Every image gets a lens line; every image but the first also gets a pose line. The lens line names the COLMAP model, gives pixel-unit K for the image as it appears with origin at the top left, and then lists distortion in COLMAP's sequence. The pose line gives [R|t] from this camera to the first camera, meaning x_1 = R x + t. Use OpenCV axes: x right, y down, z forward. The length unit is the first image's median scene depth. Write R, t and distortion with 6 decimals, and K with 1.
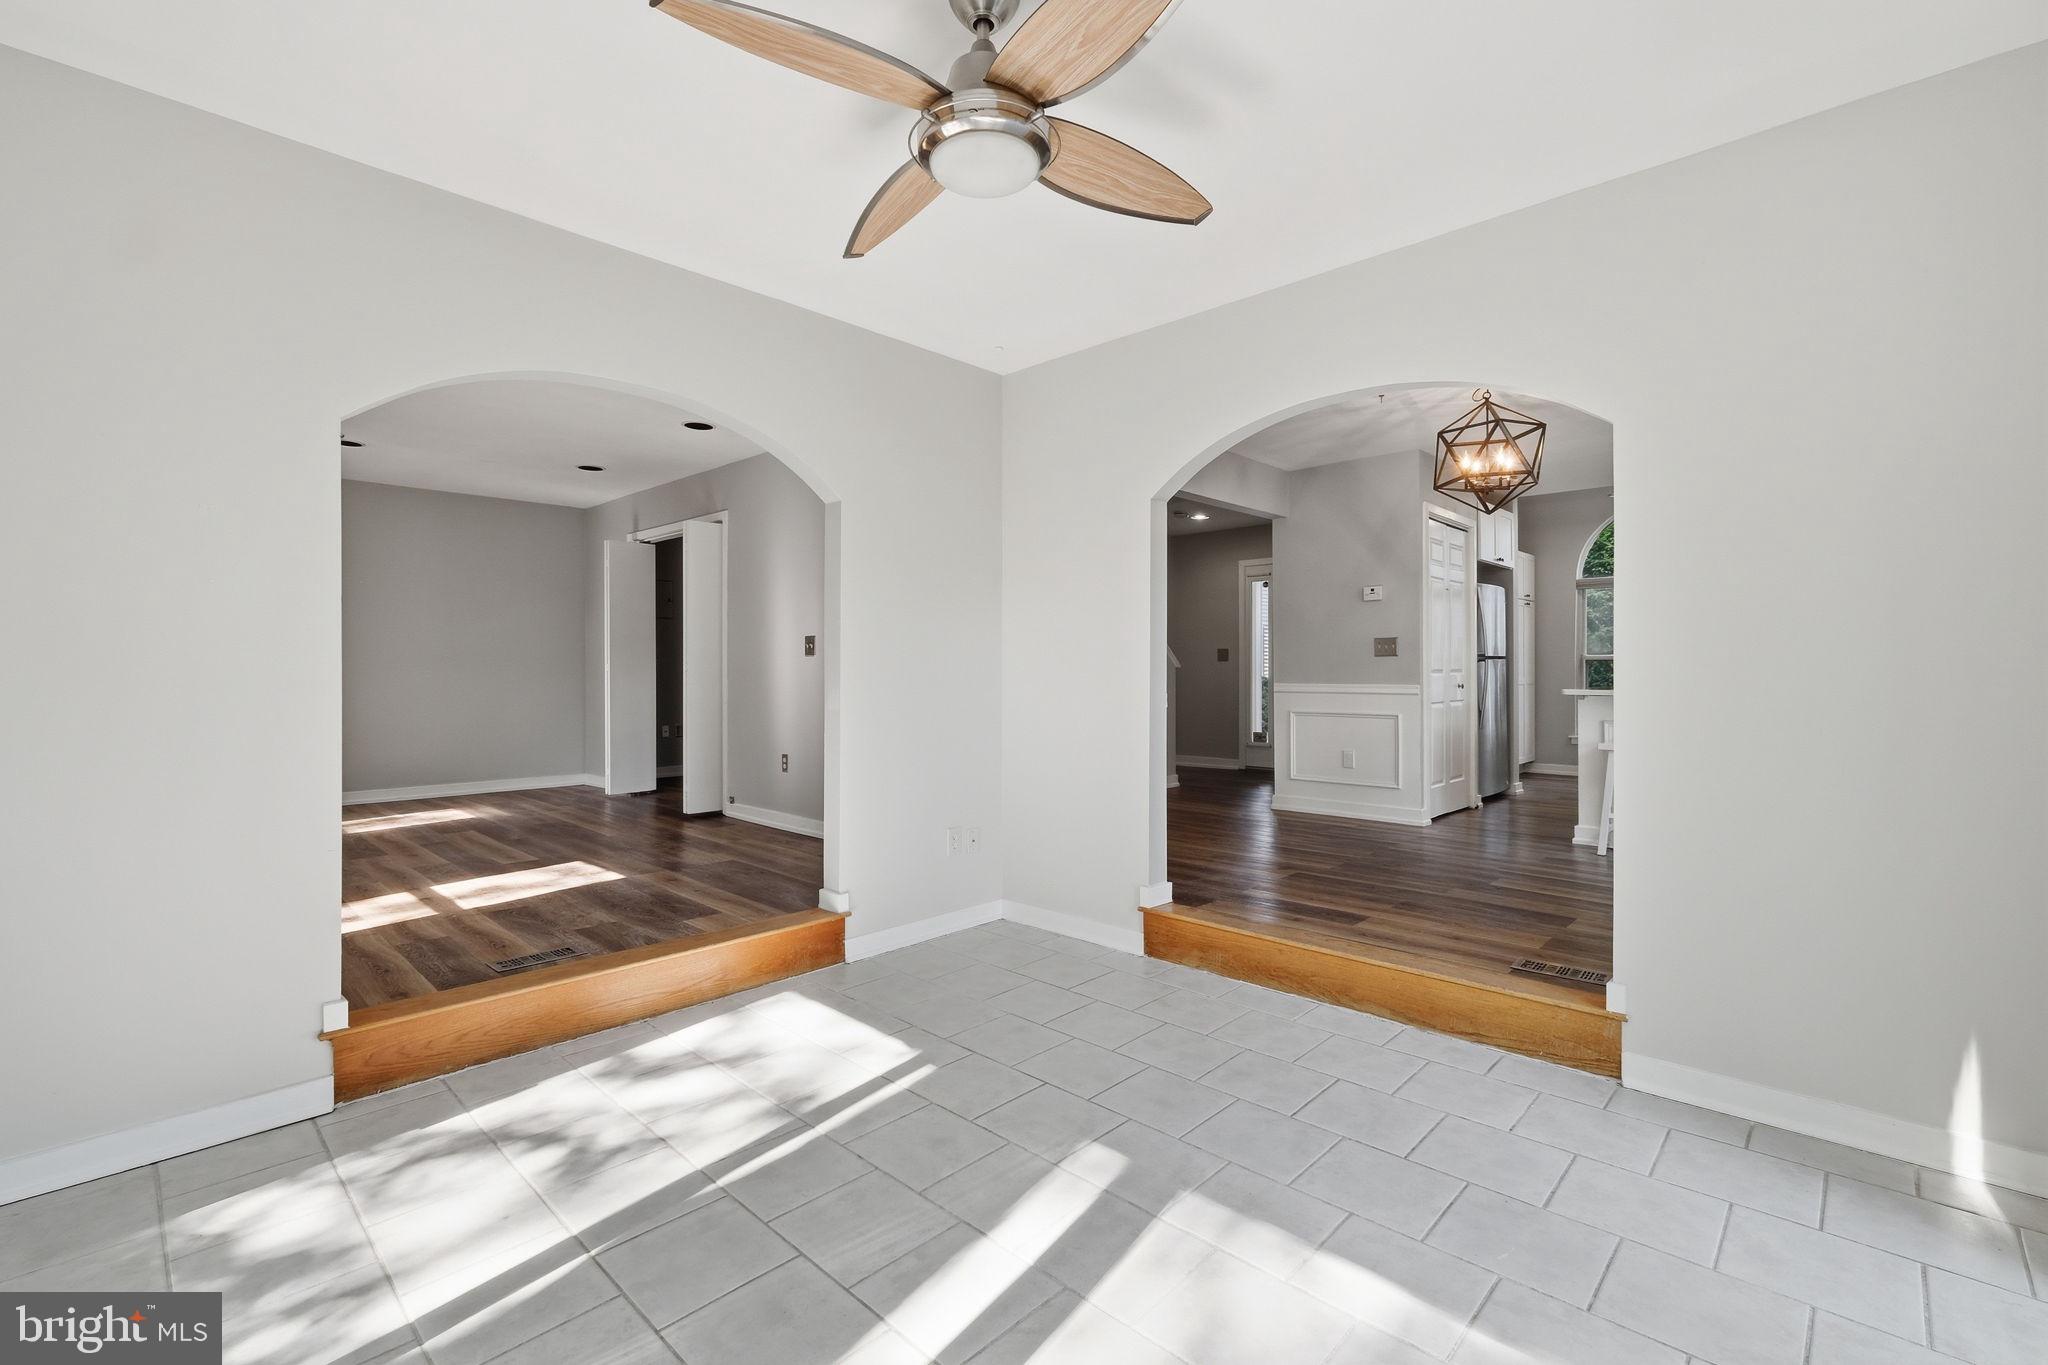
lens RADIAL K [[896.6, 0, 1025.5], [0, 896.6, 678.9], [0, 0, 1]] dist [0.012428, 0.000033]
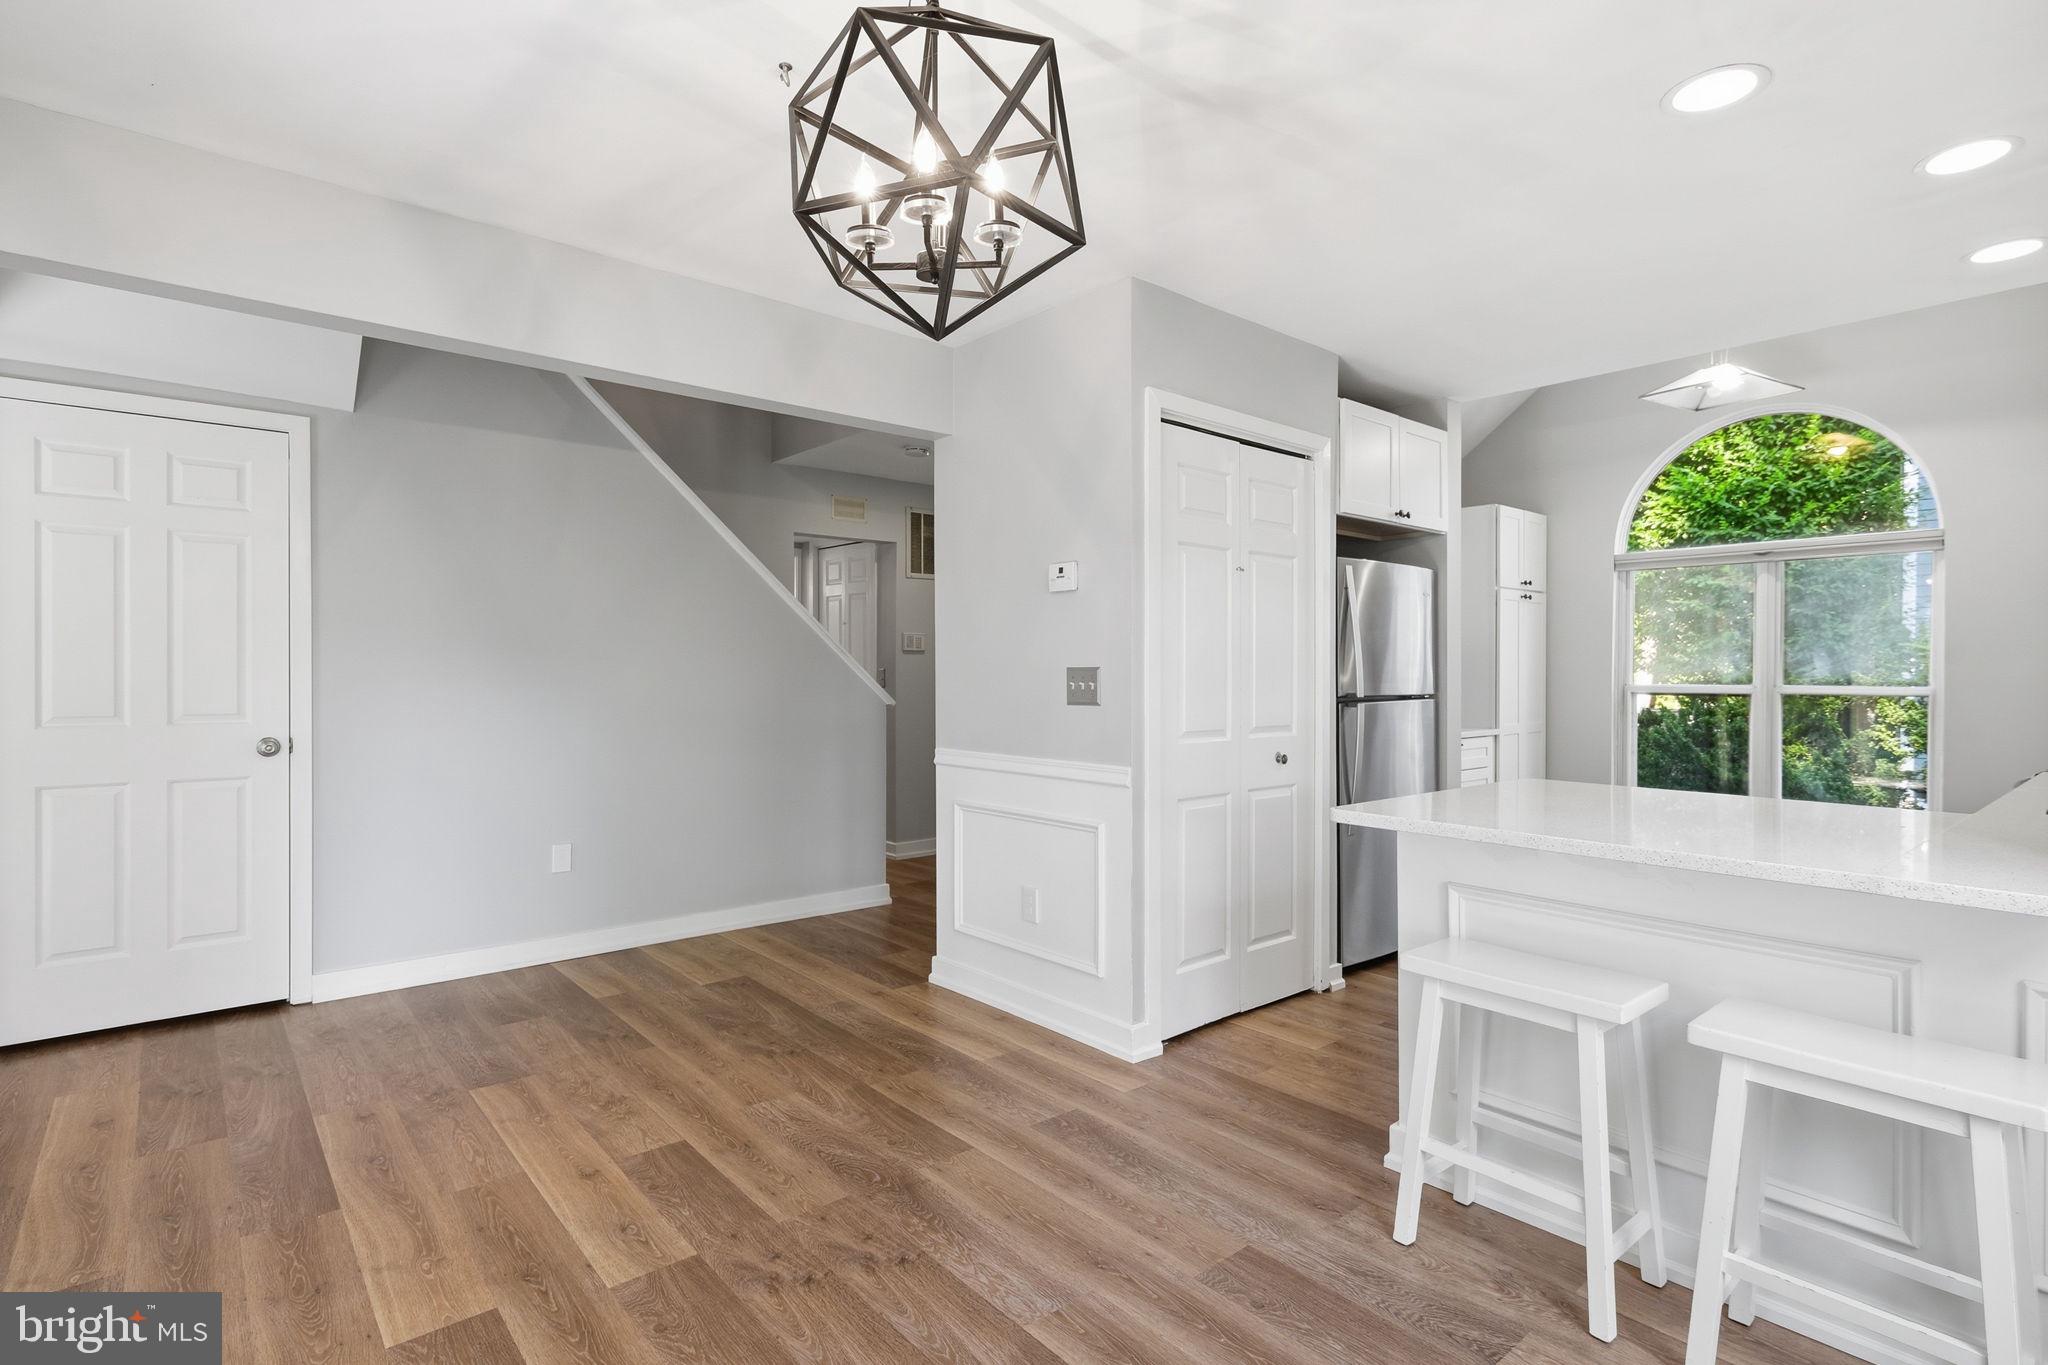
lens RADIAL K [[1001.9, 0, 1026.3], [0, 1001.9, 679.5], [0, 0, 1]] dist [0.001886, 0.000071]
pose [[0.995081, 0.005069, -0.098933, 0.392500], [-0.005129, 0.999987, -0.000352, -0.035731], [0.098930, 0.000858, 0.995094, 0.415078]]
